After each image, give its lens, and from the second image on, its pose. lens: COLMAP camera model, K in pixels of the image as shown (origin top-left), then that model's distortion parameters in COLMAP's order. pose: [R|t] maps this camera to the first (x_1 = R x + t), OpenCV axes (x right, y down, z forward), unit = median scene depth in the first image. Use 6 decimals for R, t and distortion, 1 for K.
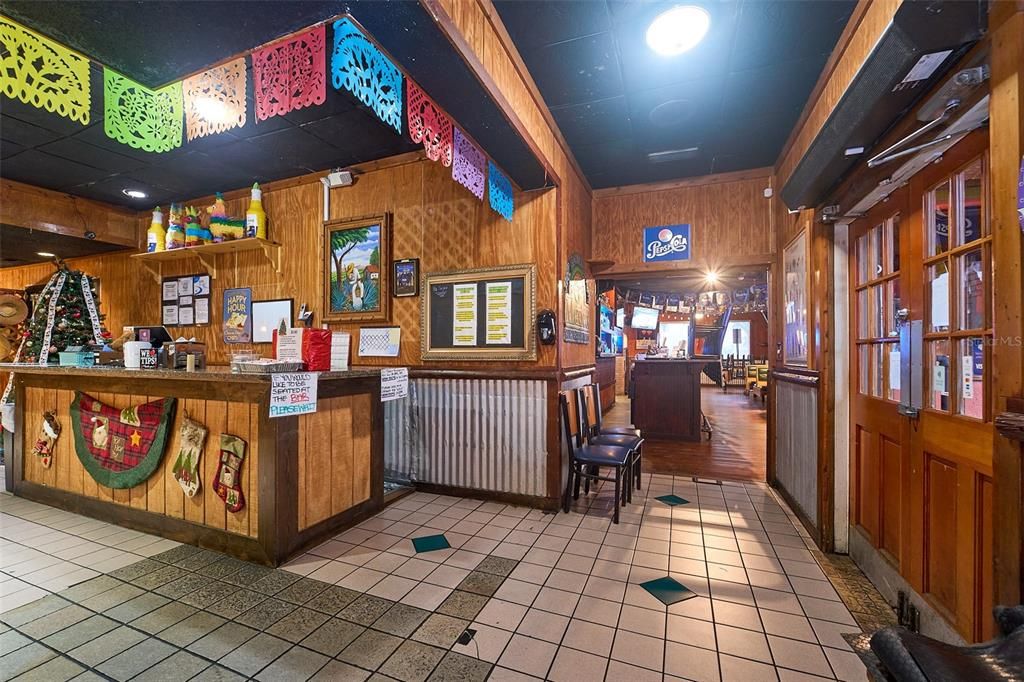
lens RADIAL K [[415.9, 0, 523.7], [0, 415.9, 355.3], [0, 0, 1]] dist [0.007011, -0.001135]
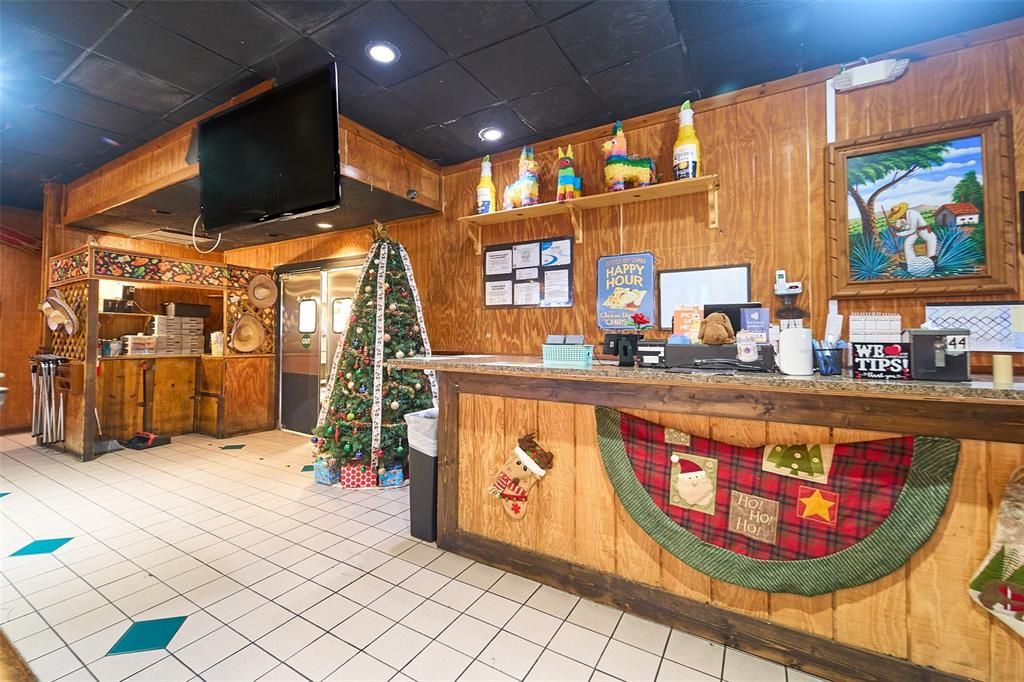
lens RADIAL K [[415.9, 0, 505.9], [0, 415.9, 334.7], [0, 0, 1]] dist [0.007011, -0.001135]
pose [[0.990885, 0.001145, -0.134705, -0.796614], [-0.002832, 0.999920, -0.012336, -0.010395], [0.134680, 0.012605, 0.990809, 0.254272]]
